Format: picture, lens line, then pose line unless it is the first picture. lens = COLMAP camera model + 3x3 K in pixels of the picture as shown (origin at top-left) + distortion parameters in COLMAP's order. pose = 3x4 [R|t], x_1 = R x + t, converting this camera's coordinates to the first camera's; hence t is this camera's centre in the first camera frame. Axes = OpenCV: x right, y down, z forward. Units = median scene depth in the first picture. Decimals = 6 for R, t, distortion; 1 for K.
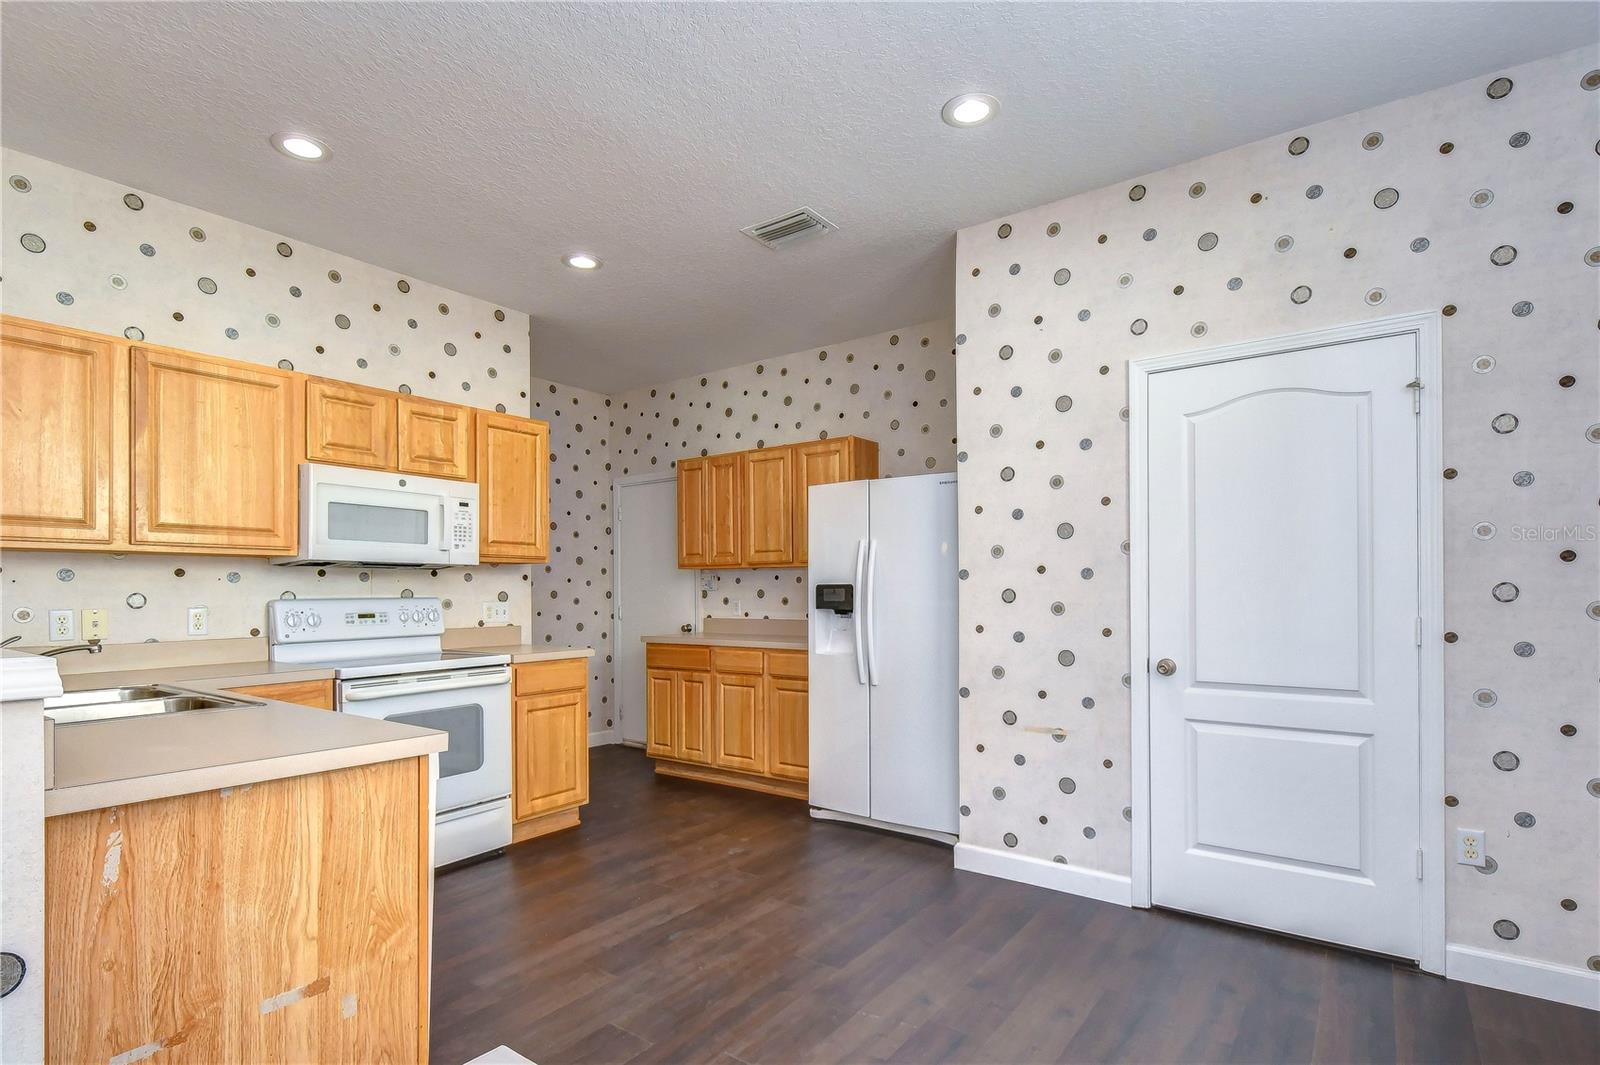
lens RADIAL K [[774.6, 0, 807.3], [0, 774.6, 585.9], [0, 0, 1]] dist [0.010770, -0.010107]
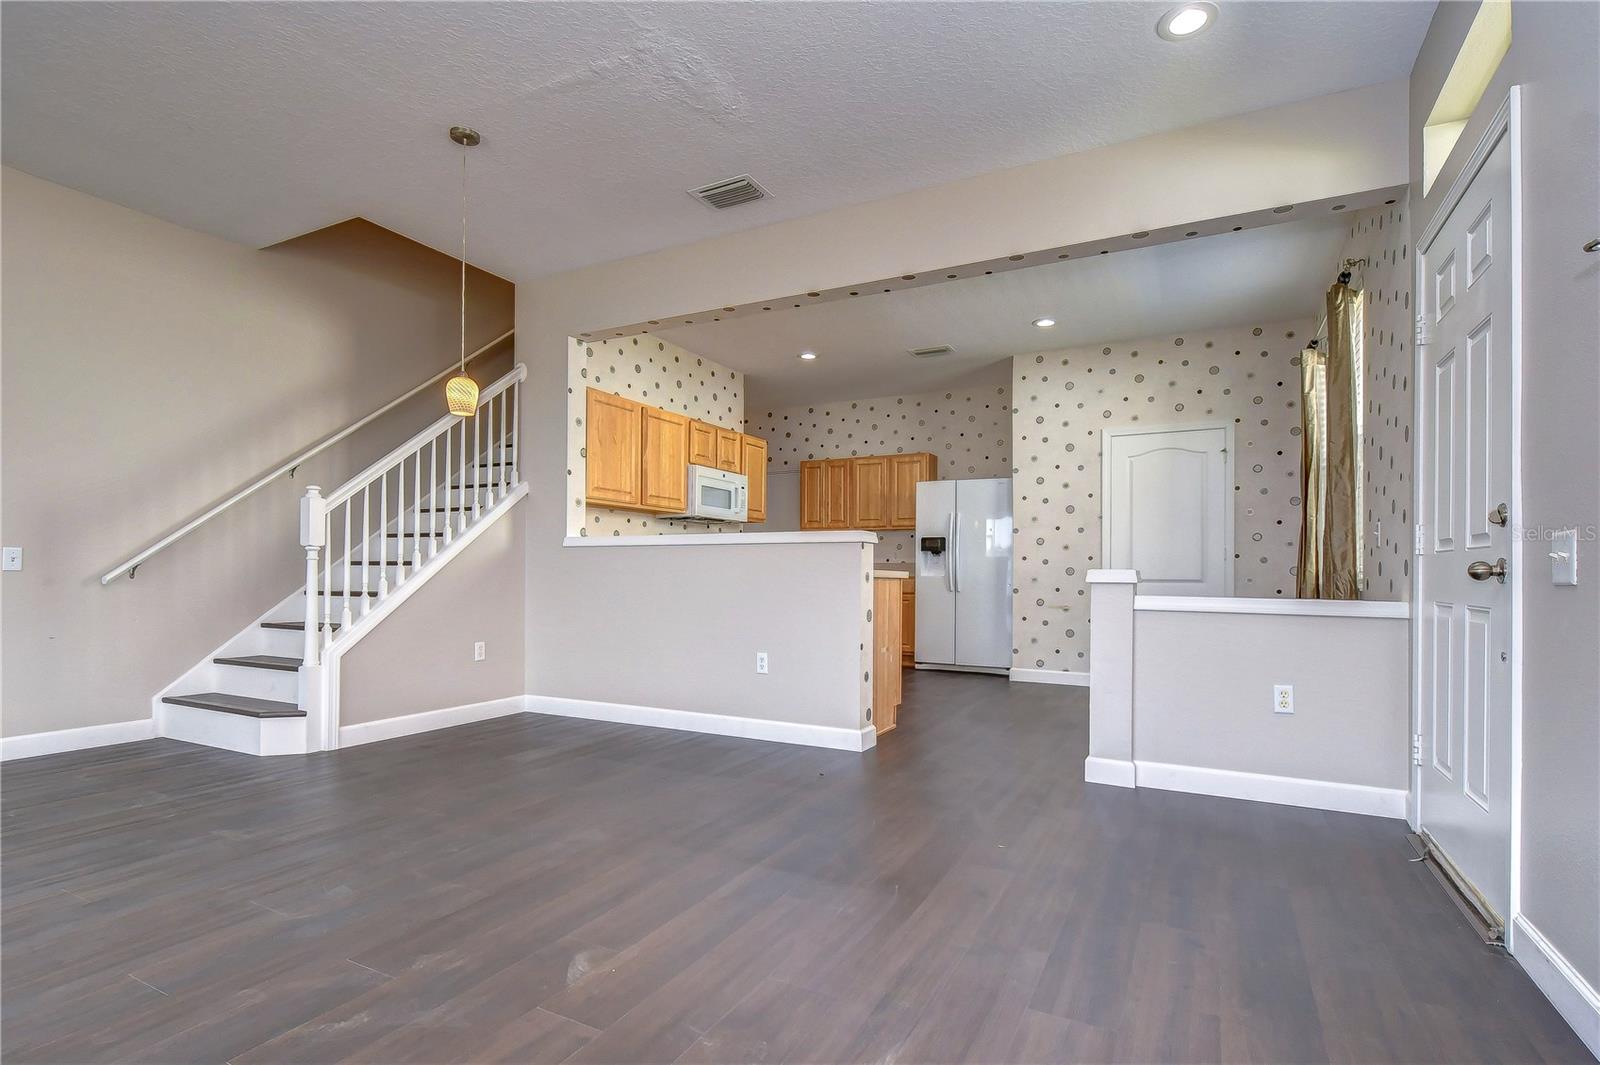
lens RADIAL K [[774.6, 0, 802.3], [0, 774.6, 554.2], [0, 0, 1]] dist [0.010770, -0.010107]
pose [[0.990225, 0.015382, 0.138630, -0.615423], [-0.012659, 0.999710, -0.020505, 0.091985], [-0.138905, 0.018549, 0.990132, -0.875489]]
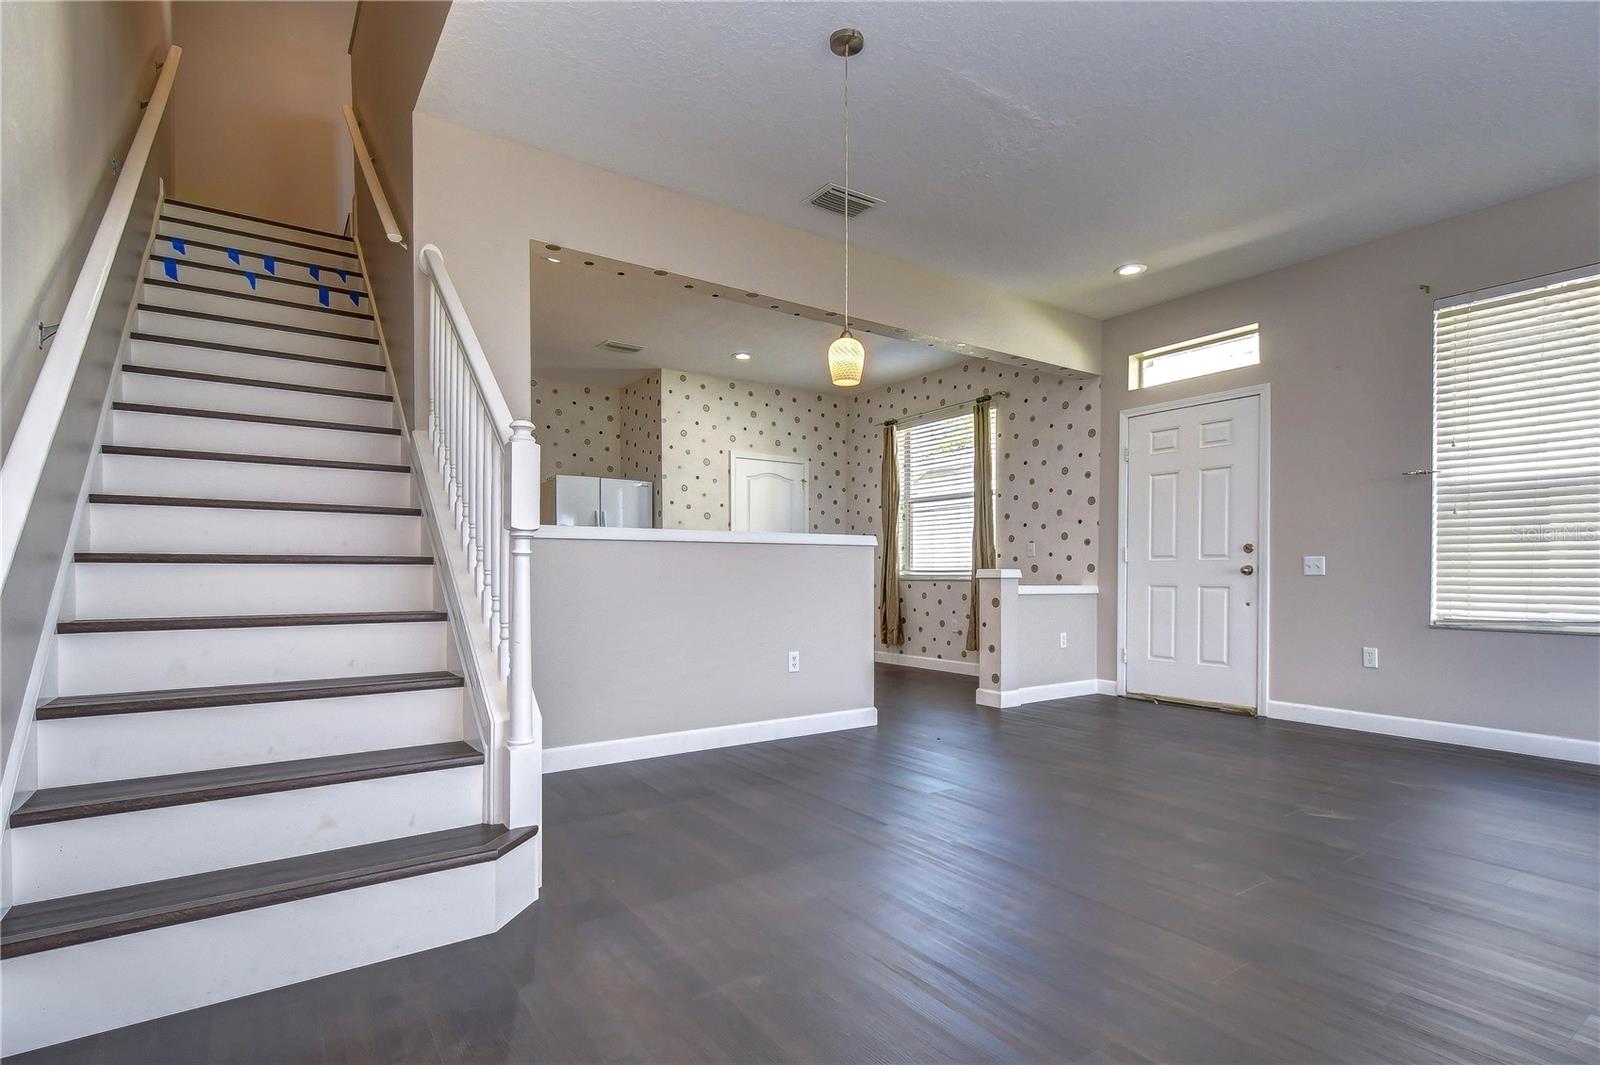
lens RADIAL K [[774.6, 0, 790.0], [0, 774.6, 577.5], [0, 0, 1]] dist [0.010770, -0.010107]
pose [[0.342540, -0.003152, 0.939498, -1.715709], [-0.006035, 0.999966, 0.005556, 0.096318], [-0.939484, -0.007573, 0.342510, -0.045106]]
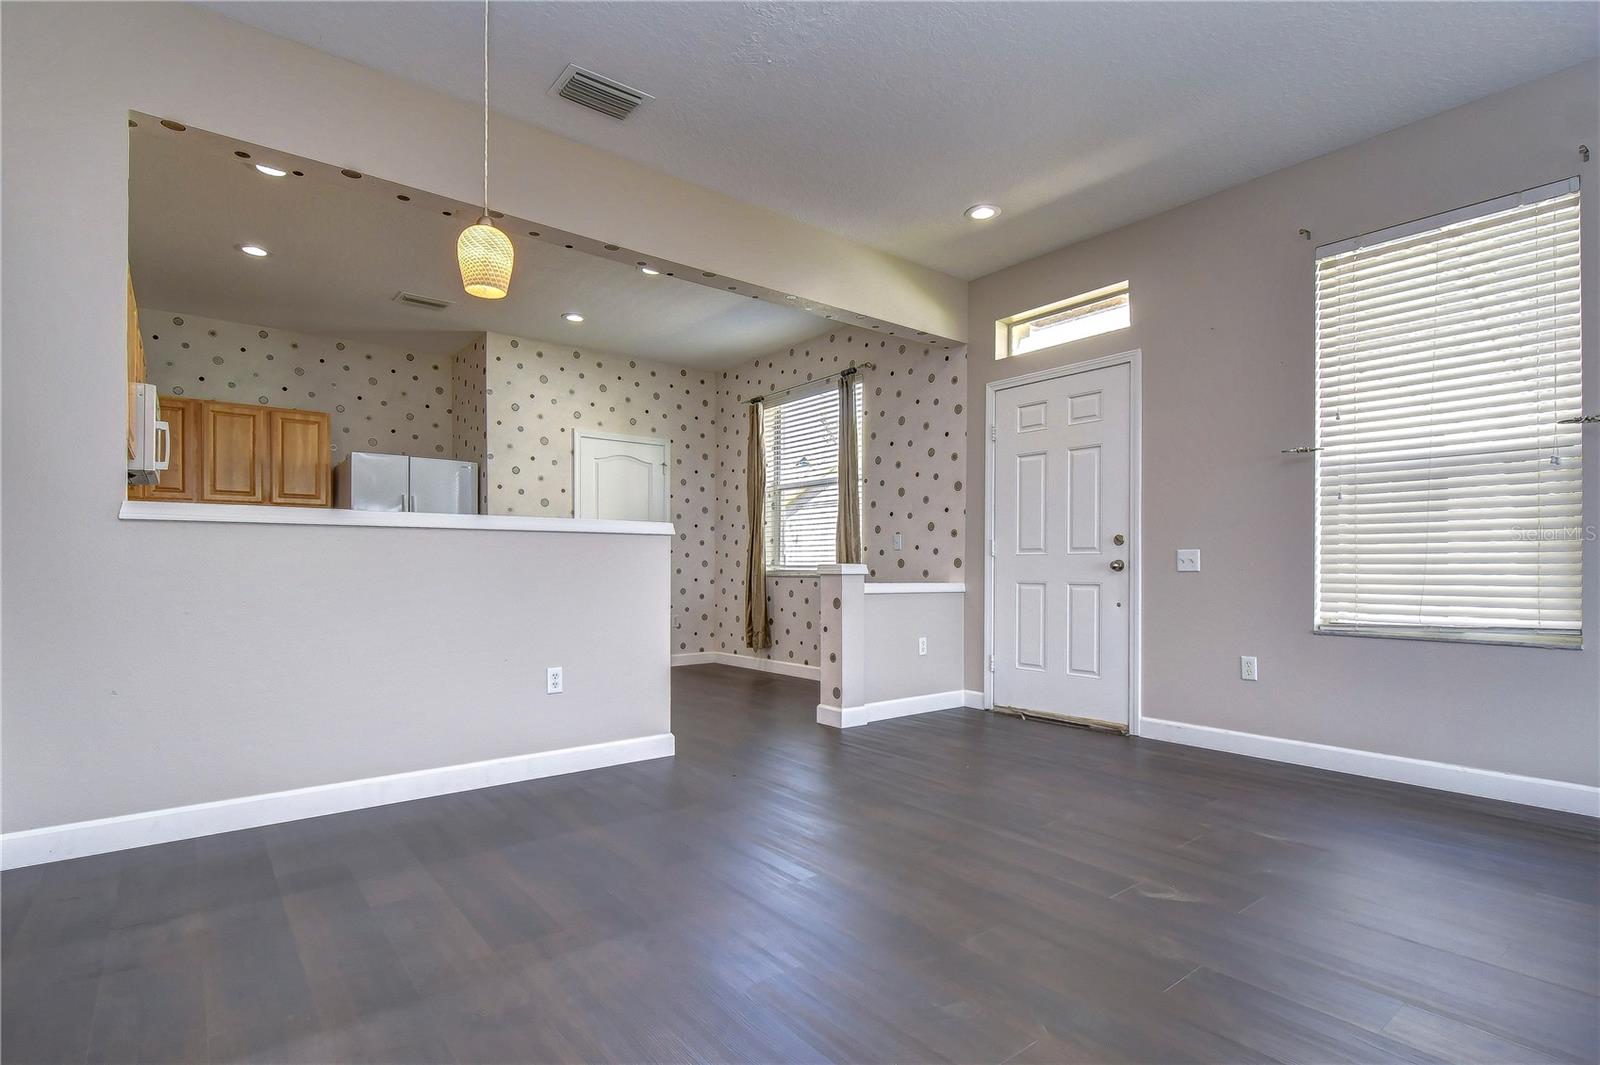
lens RADIAL K [[774.6, 0, 794.2], [0, 774.6, 564.3], [0, 0, 1]] dist [0.010770, -0.010107]
pose [[0.273940, 0.008088, 0.961713, -1.398107], [-0.007555, 0.999952, -0.006257, 0.095729], [-0.961717, -0.005552, 0.273988, -0.195456]]
